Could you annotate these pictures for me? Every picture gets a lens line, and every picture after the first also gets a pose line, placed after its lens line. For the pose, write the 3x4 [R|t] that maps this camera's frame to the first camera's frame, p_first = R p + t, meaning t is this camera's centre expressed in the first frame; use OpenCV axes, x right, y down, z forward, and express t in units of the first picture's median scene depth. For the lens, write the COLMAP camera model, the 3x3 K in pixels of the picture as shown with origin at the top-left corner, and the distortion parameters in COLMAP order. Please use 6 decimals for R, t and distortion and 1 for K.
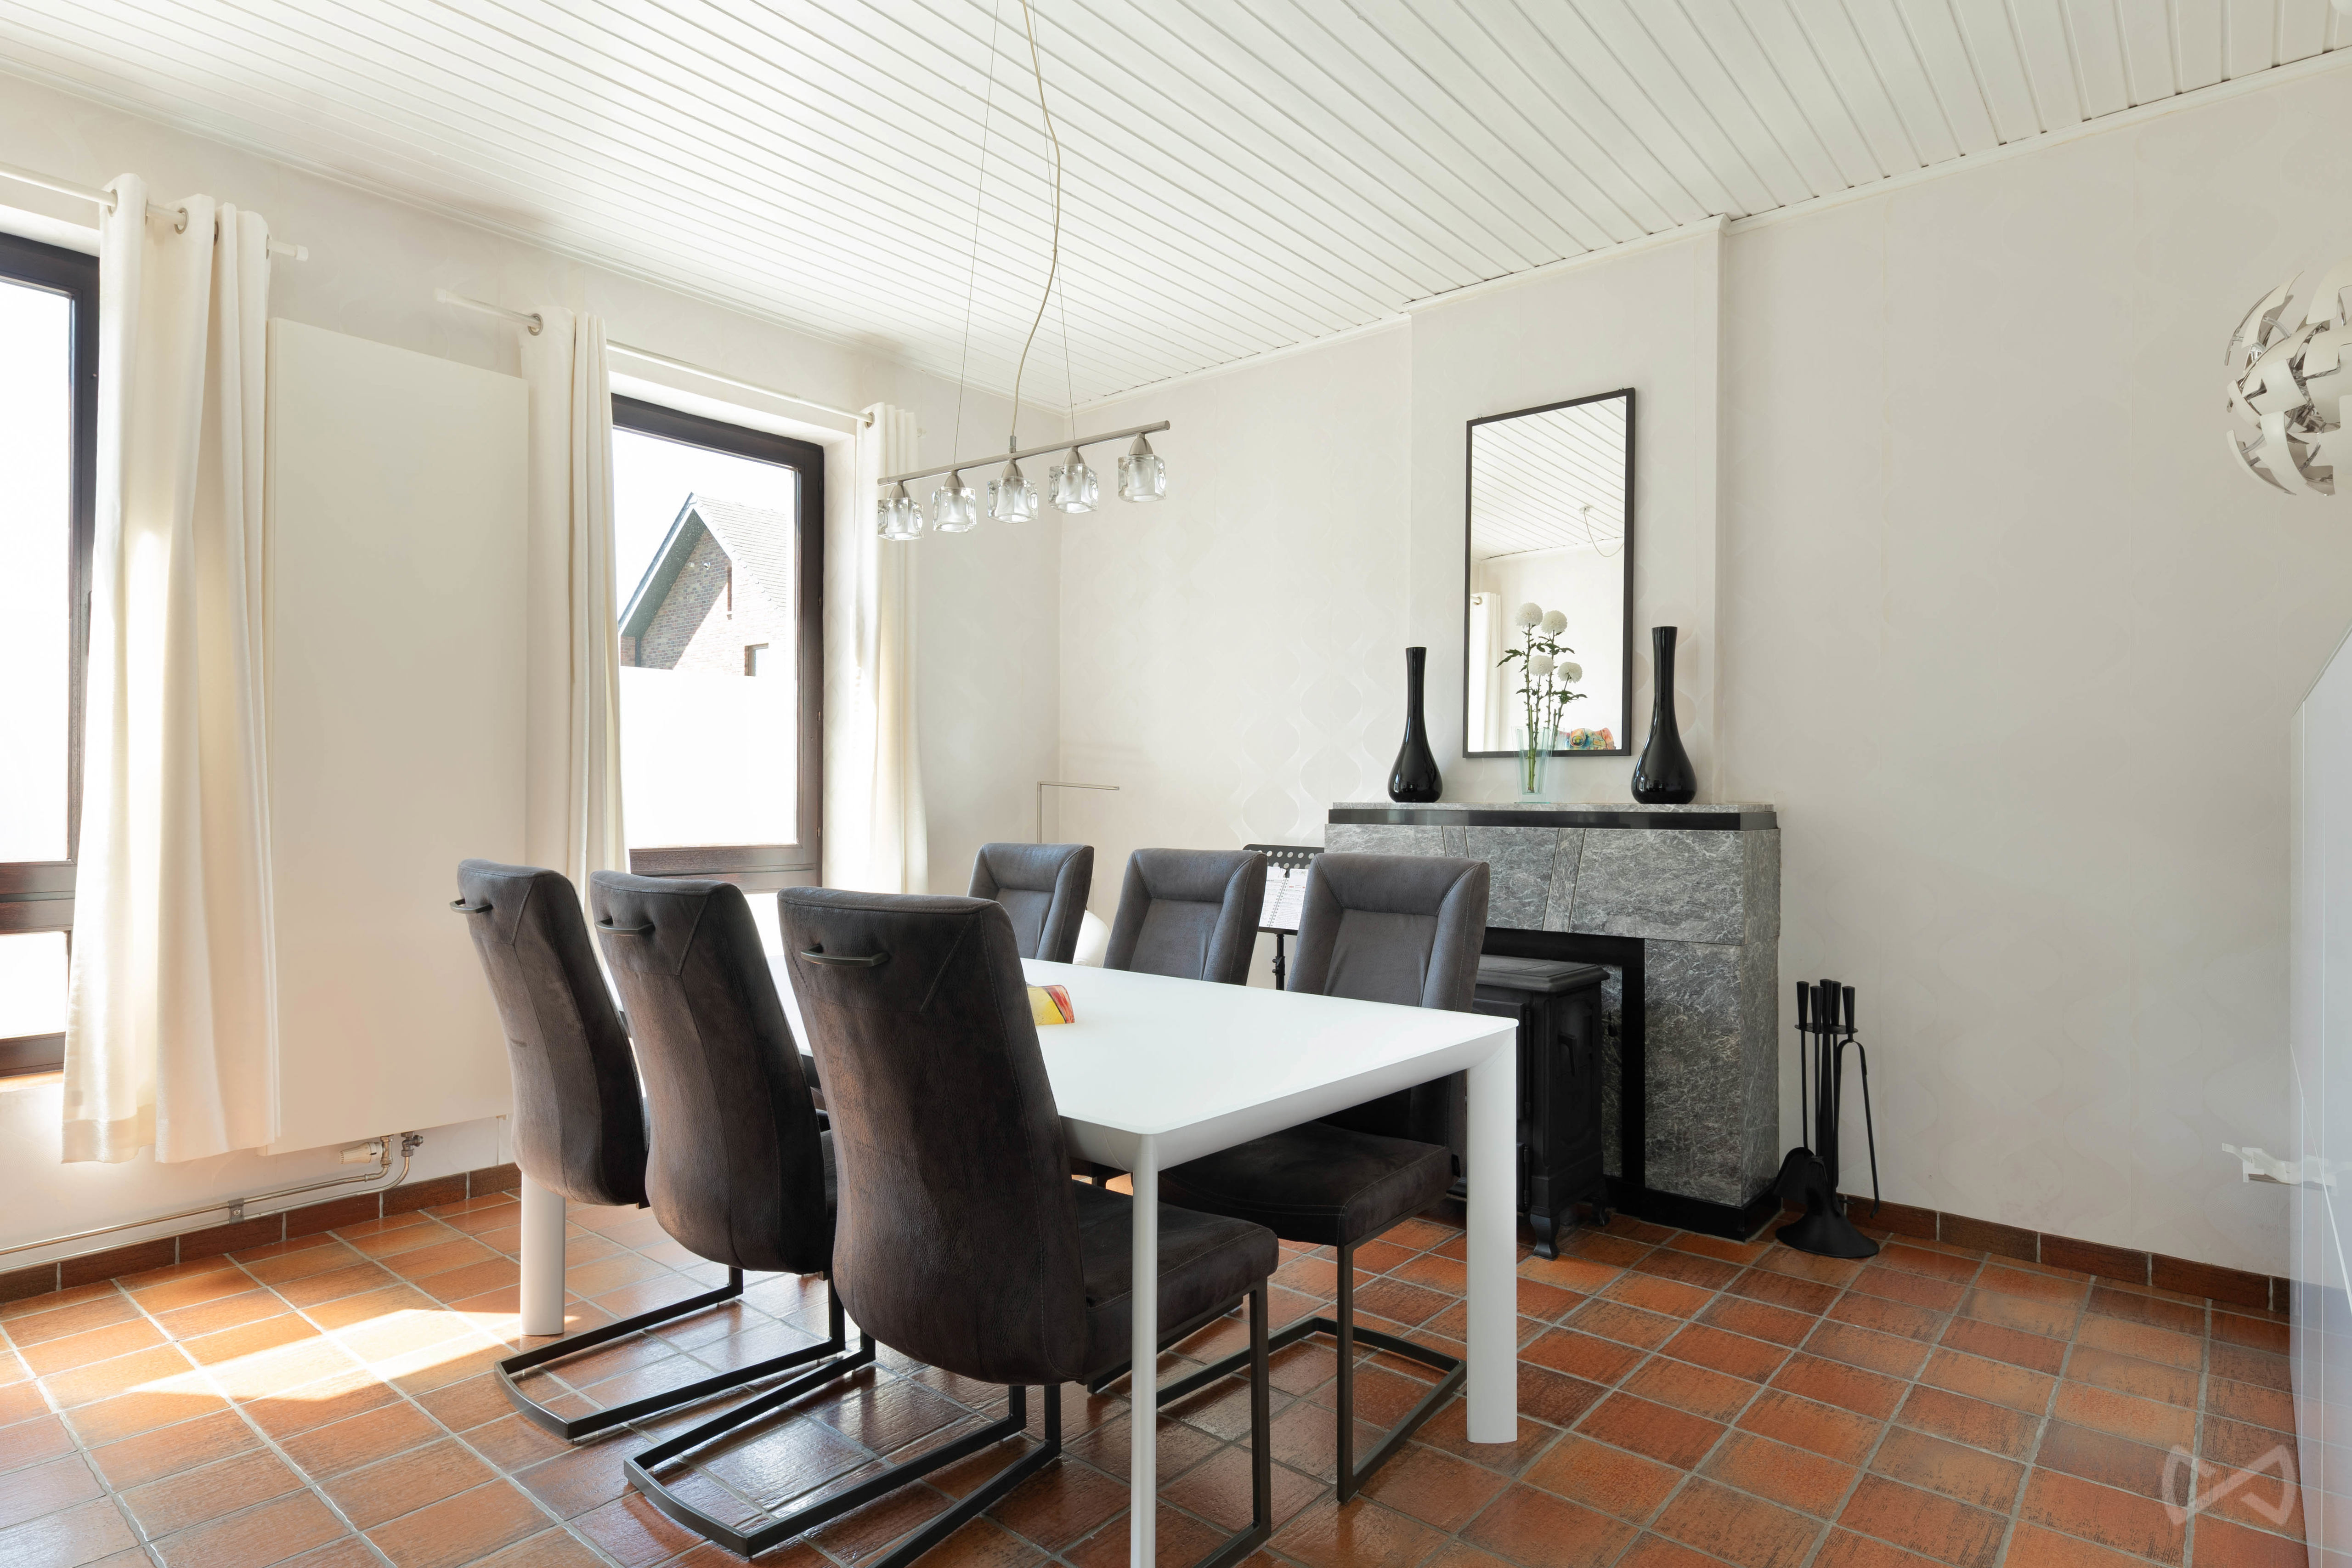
lens RADIAL K [[1242.4, 0, 1158.4], [0, 1242.4, 792.8], [0, 0, 1]] dist [0.006768, 0.000442]
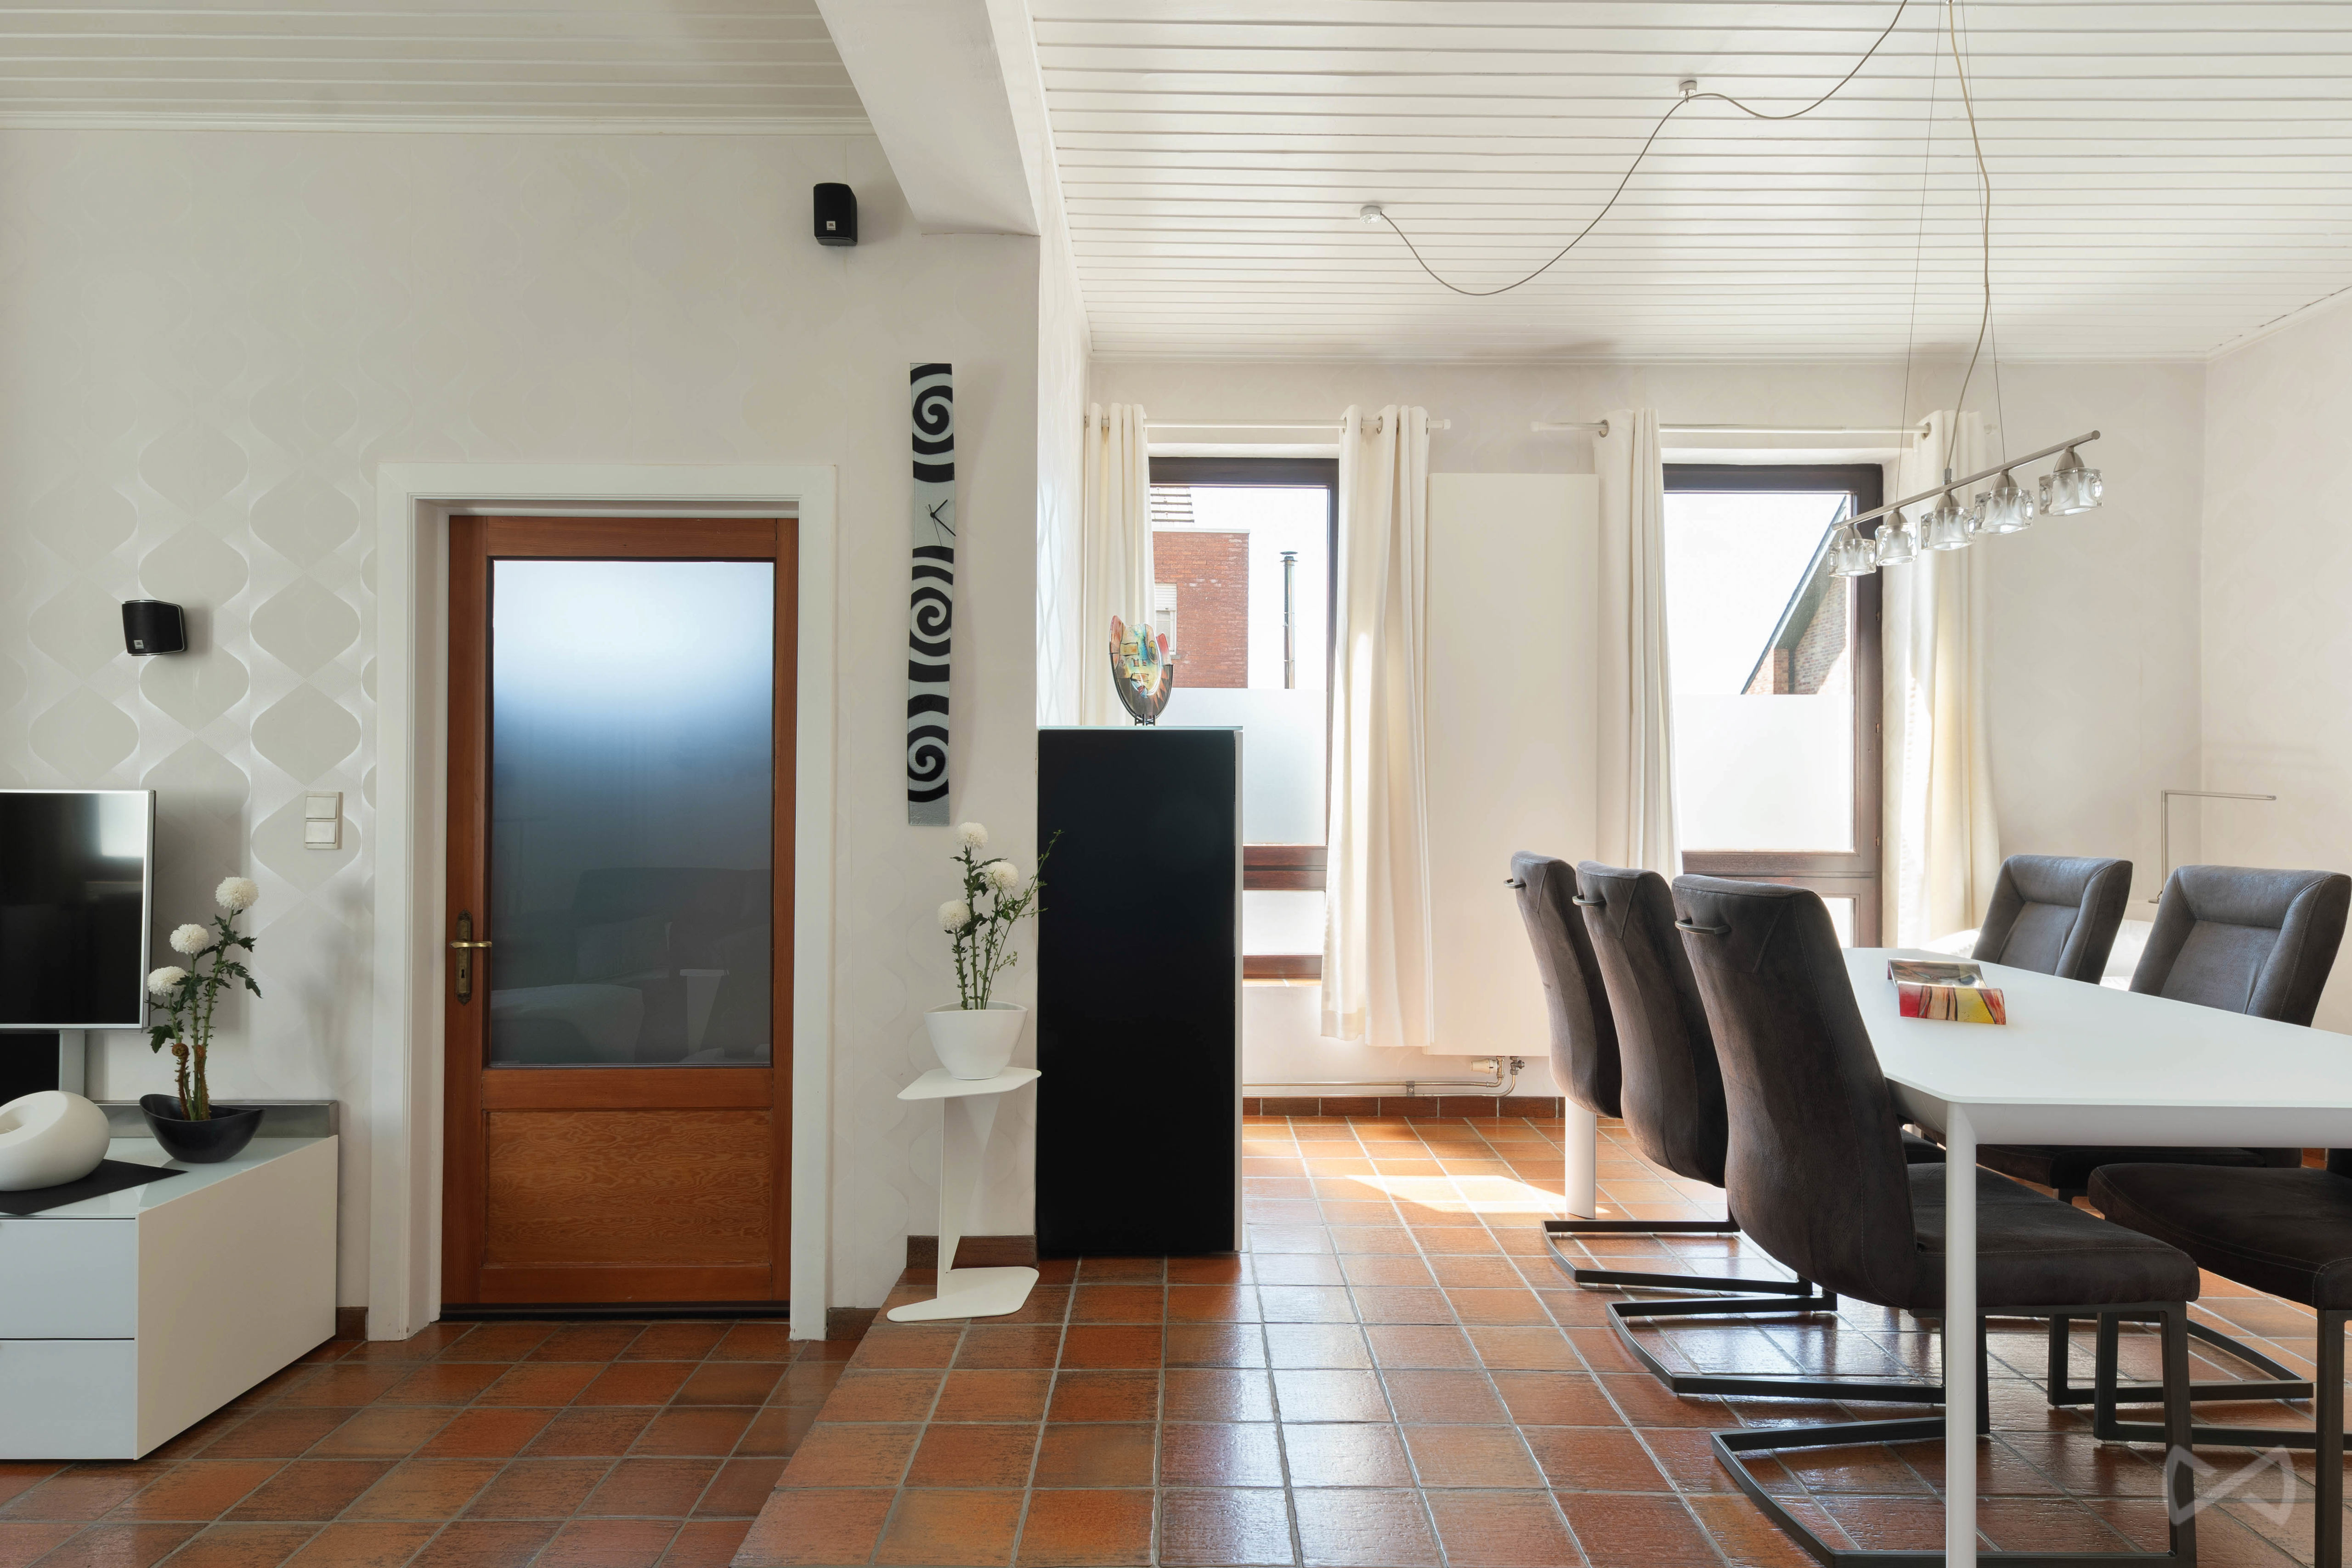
lens RADIAL K [[1242.4, 0, 1189.4], [0, 1242.4, 793.4], [0, 0, 1]] dist [0.006768, 0.000442]
pose [[0.645194, -0.006088, -0.763995, 0.226321], [0.000650, 0.999972, -0.007420, -0.000660], [0.764019, 0.004291, 0.645180, -0.150784]]
